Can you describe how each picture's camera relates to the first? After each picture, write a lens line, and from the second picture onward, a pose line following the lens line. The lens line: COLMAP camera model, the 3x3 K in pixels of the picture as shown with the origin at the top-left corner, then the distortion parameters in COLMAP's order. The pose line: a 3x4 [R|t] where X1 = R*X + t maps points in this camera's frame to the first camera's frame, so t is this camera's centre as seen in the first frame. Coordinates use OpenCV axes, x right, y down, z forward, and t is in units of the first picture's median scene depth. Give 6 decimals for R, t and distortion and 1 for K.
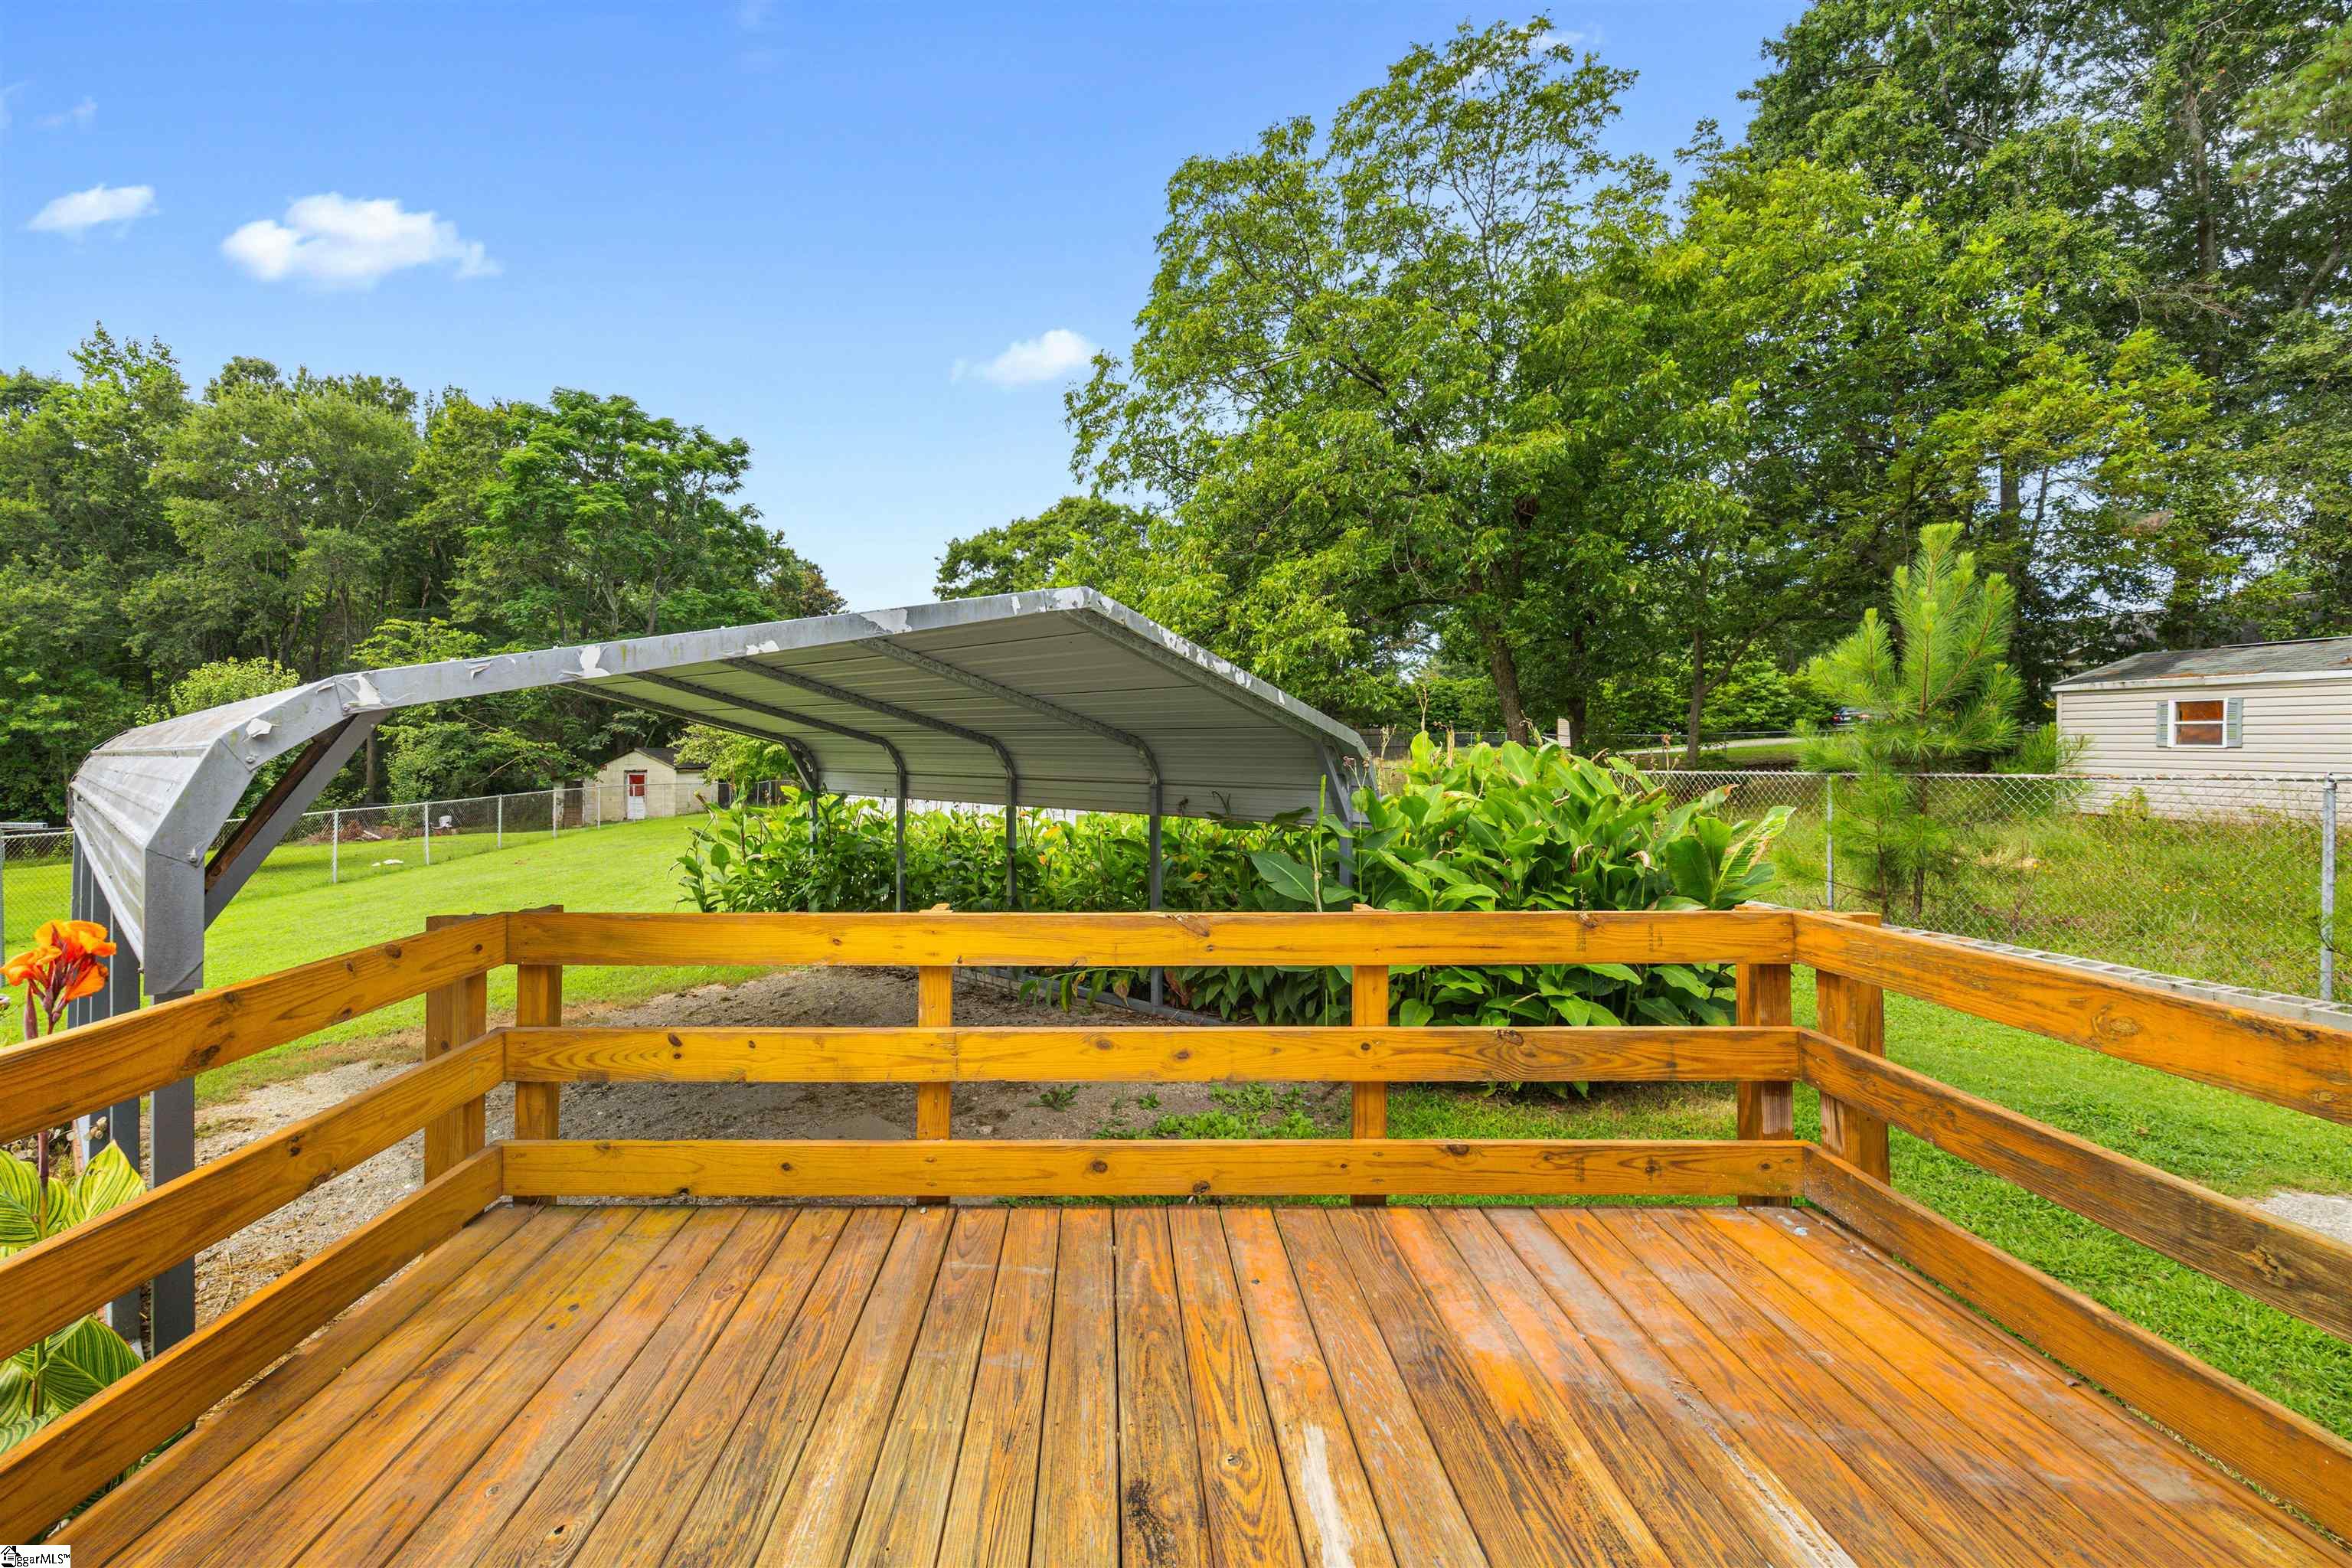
lens RADIAL K [[920.0, 0, 1088.5], [0, 920.0, 745.7], [0, 0, 1]] dist [-0.004045, -0.000252]
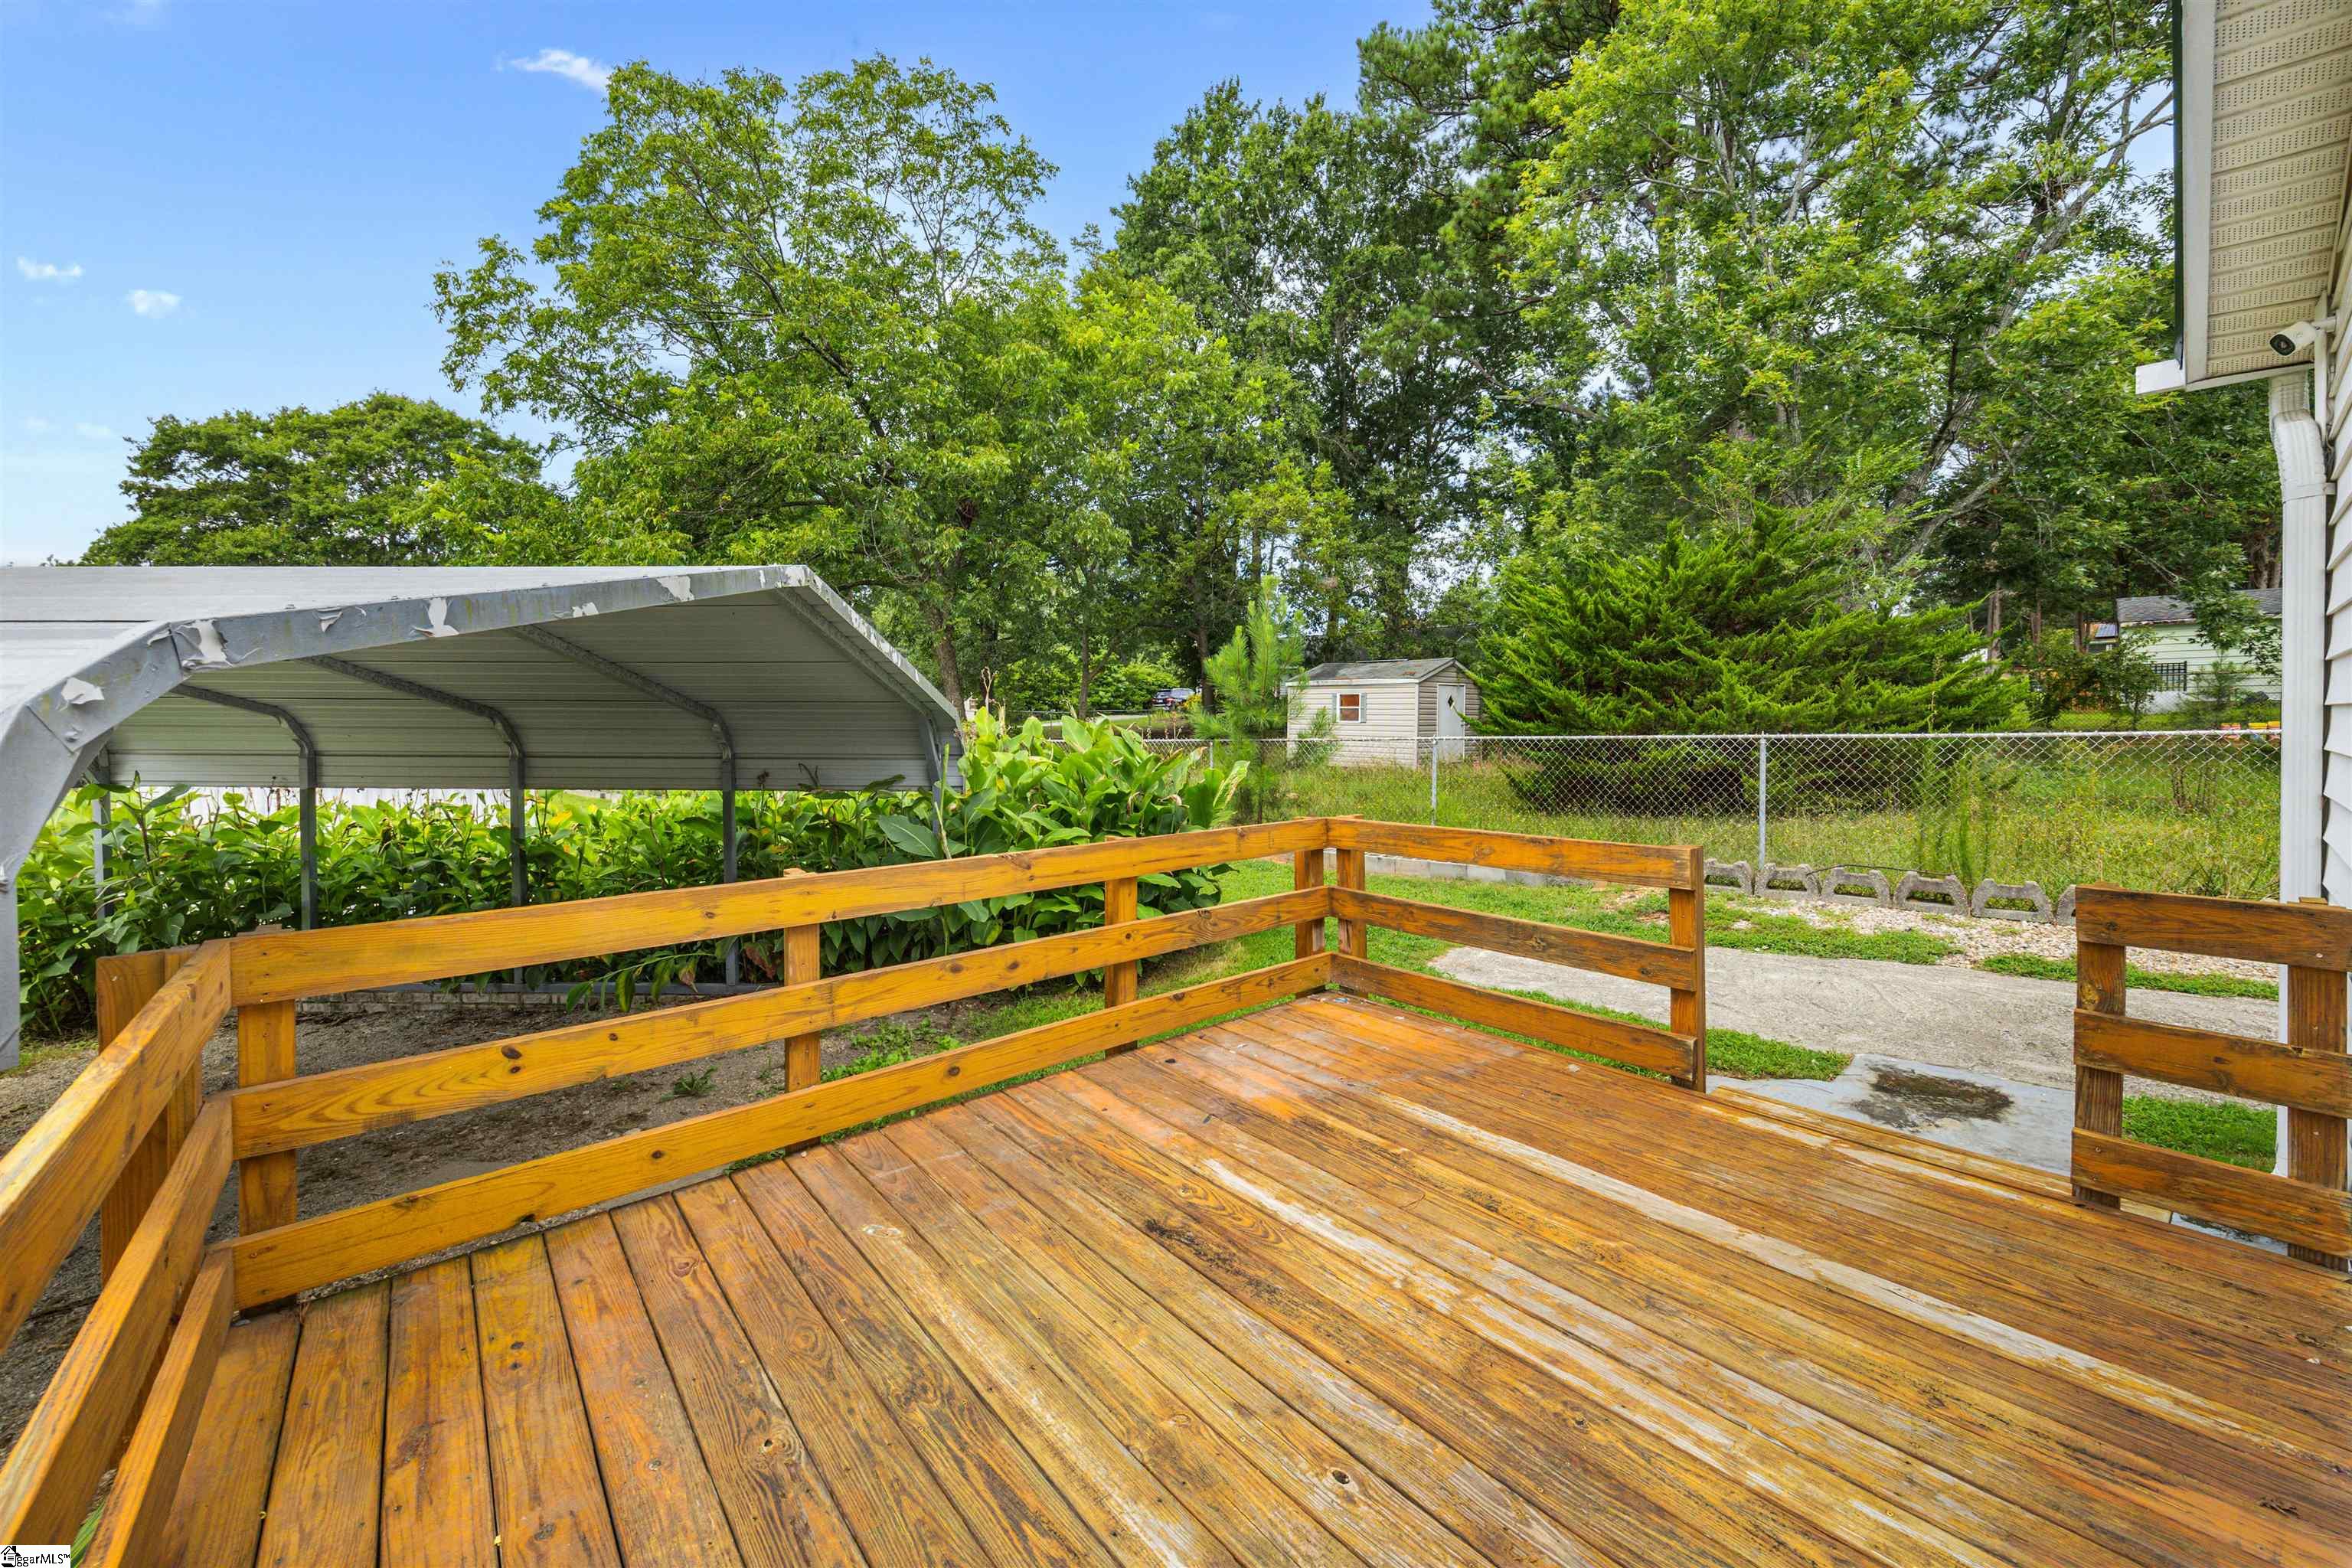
lens RADIAL K [[904.8, 0, 1171.3], [0, 904.8, 738.2], [0, 0, 1]] dist [-0.004232, -0.001331]
pose [[0.746830, -0.010787, 0.664927, -0.095270], [-0.003039, 0.999803, 0.019633, 0.000217], [-0.665008, -0.016683, 0.746650, -0.009862]]
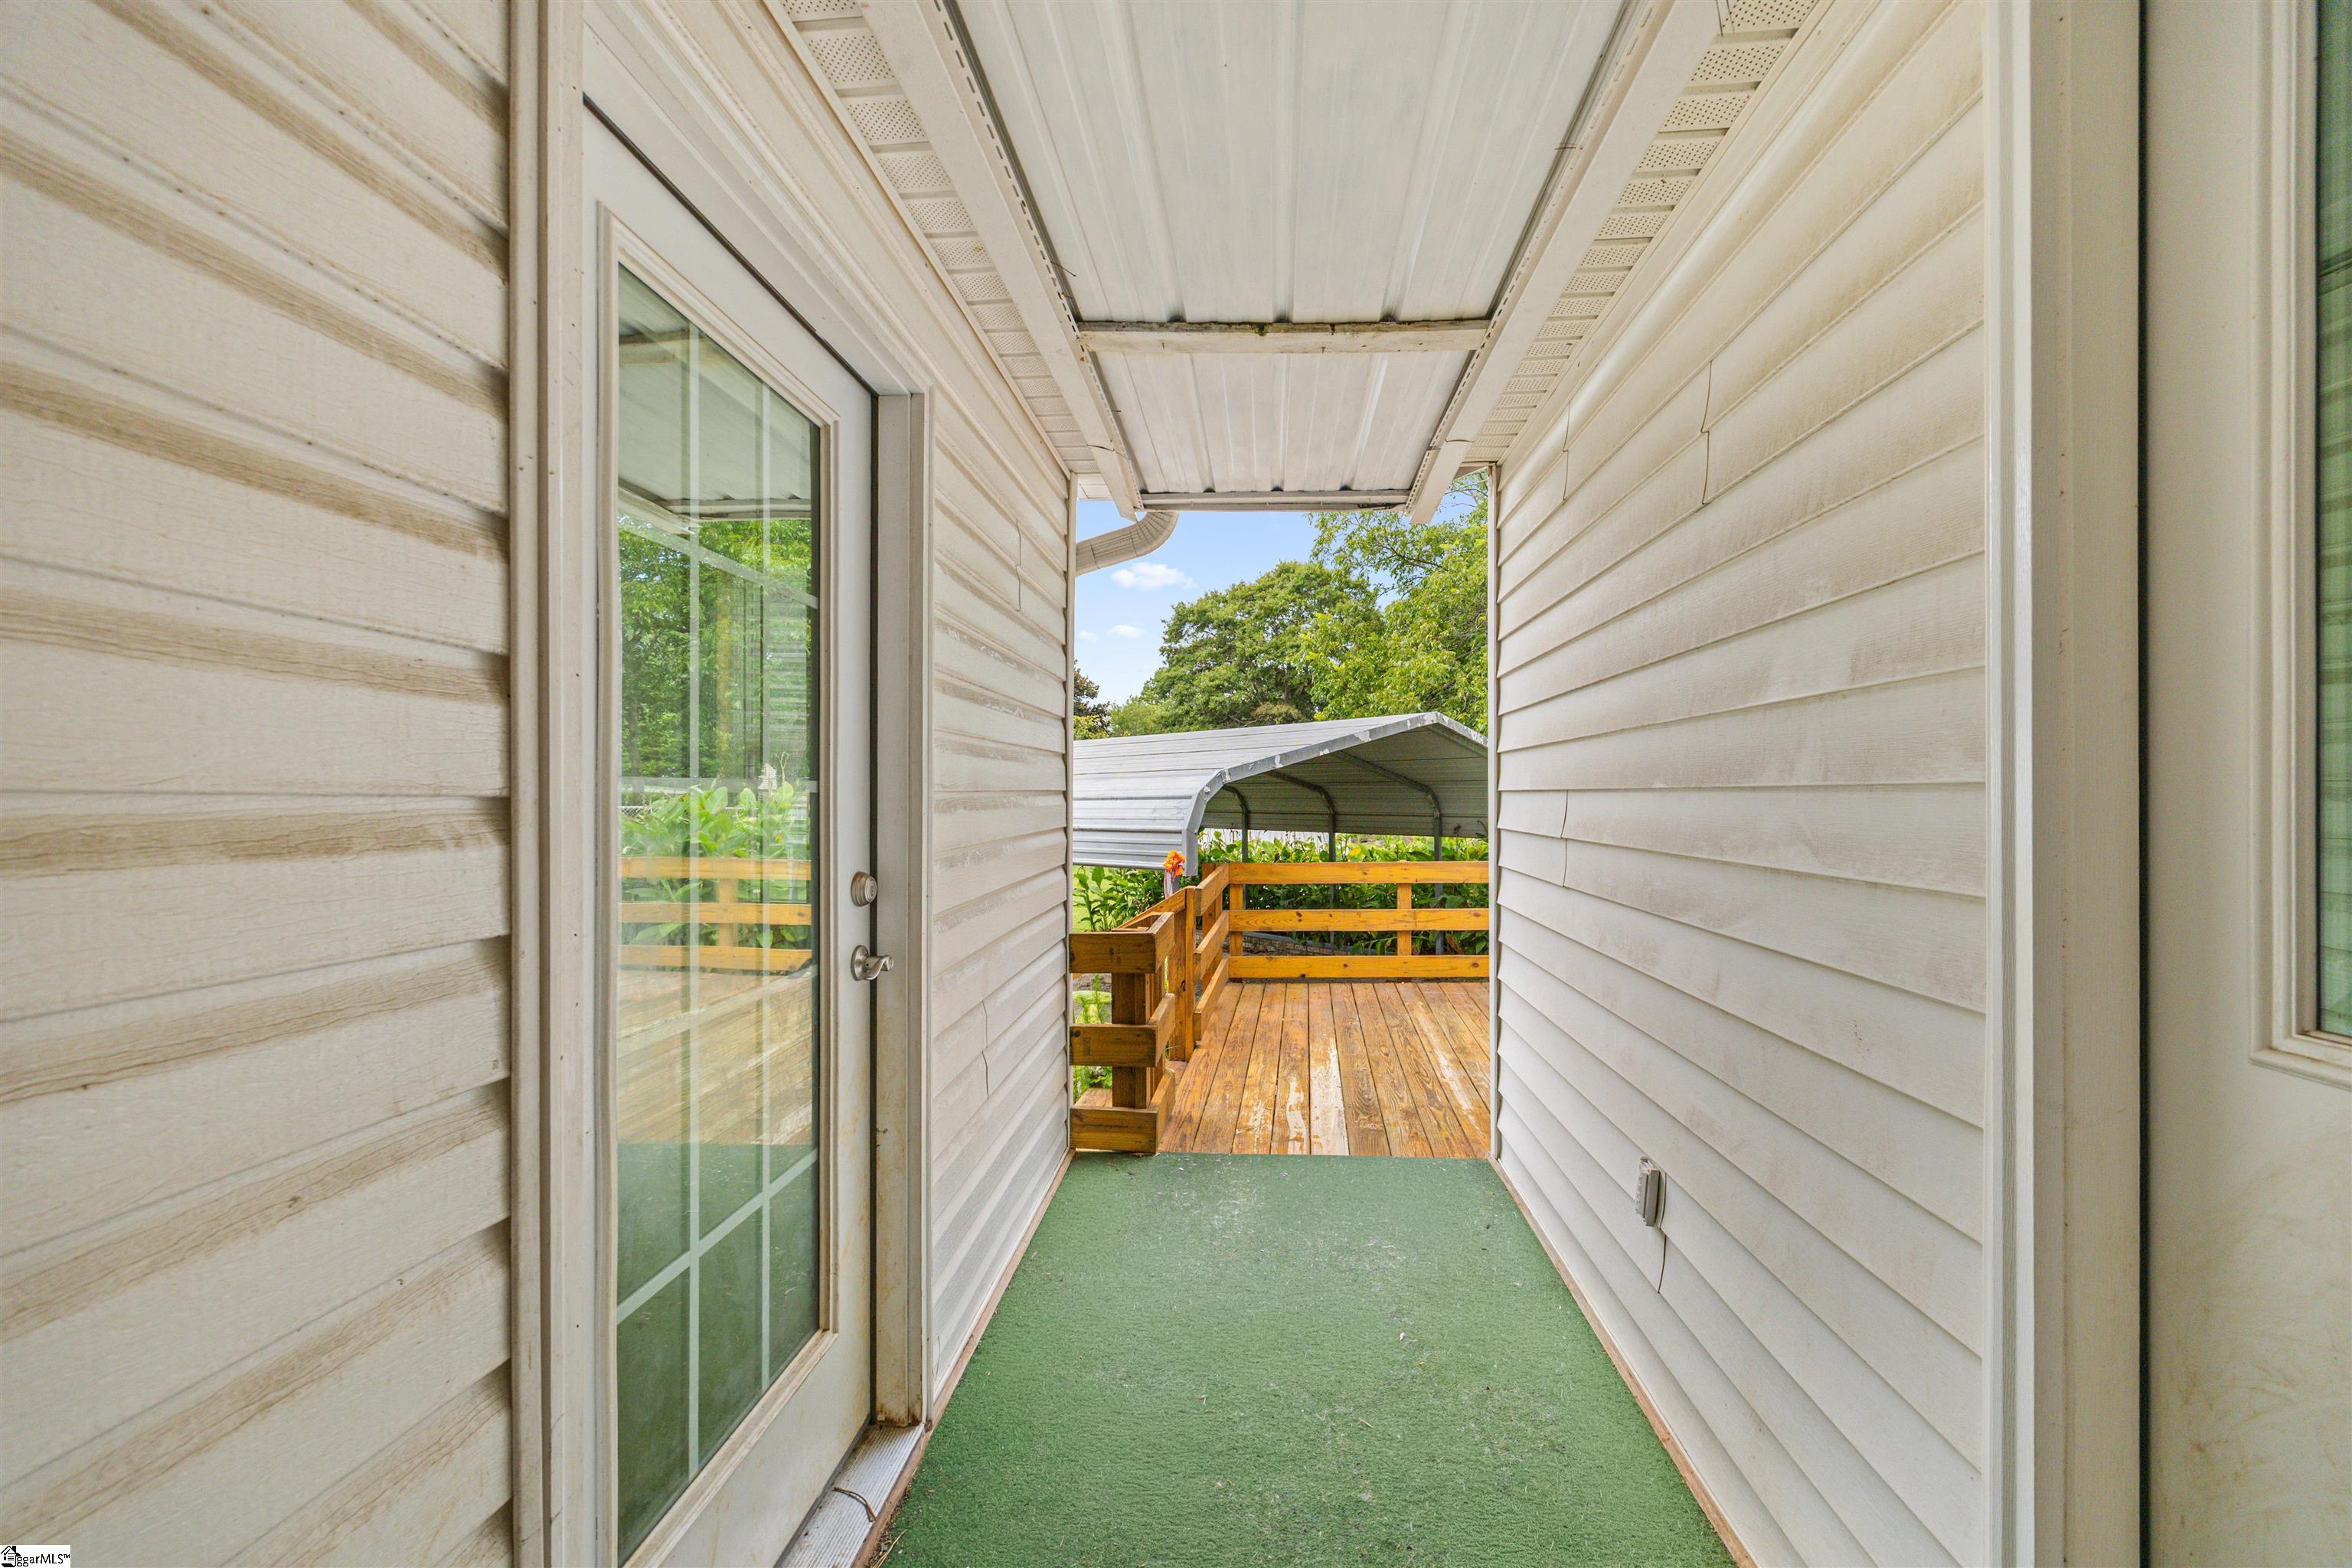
lens RADIAL K [[920.0, 0, 1225.2], [0, 920.0, 805.4], [0, 0, 1]] dist [-0.004045, -0.000252]
pose [[0.998306, -0.007315, -0.057728, -0.087252], [0.008159, 0.999863, 0.014393, -0.000935], [0.057614, -0.014840, 0.998229, -0.251761]]
